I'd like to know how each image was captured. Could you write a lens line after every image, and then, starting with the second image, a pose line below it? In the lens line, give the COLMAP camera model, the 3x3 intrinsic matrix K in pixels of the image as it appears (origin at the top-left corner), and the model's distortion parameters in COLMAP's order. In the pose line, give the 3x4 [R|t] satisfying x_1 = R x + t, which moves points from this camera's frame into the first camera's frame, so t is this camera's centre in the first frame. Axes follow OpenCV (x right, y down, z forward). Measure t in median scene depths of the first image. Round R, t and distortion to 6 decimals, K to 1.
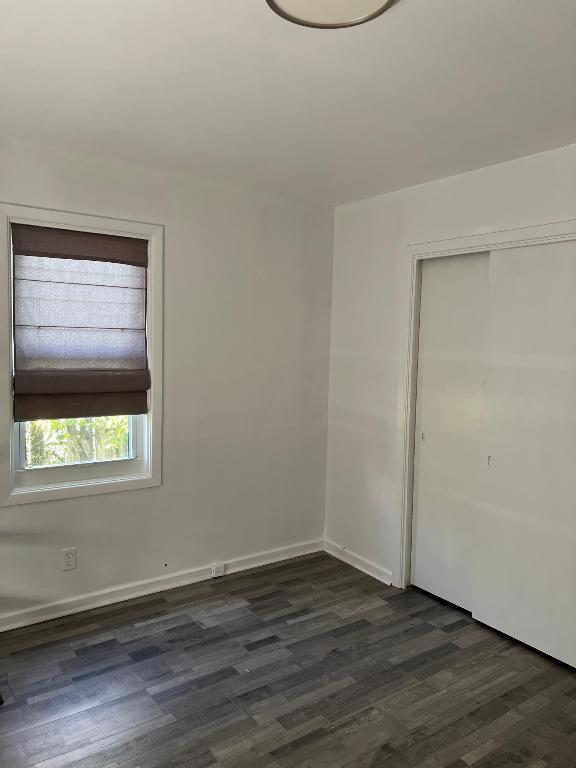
lens RADIAL K [[598.9, 0, 288.0], [0, 598.9, 384.0], [0, 0, 1]] dist [0.034085, -0.009210]
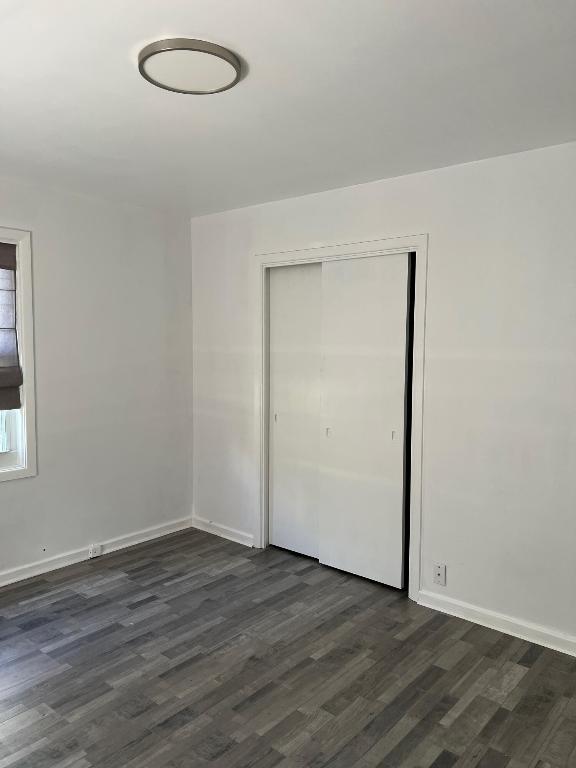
lens RADIAL K [[574.1, 0, 288.0], [0, 574.1, 384.0], [0, 0, 1]] dist [0.047244, -0.061009]
pose [[0.970418, -0.034825, 0.238908, -0.021504], [0.033986, 0.999393, 0.007633, 0.016320], [-0.239029, 0.000712, 0.971012, -0.116567]]
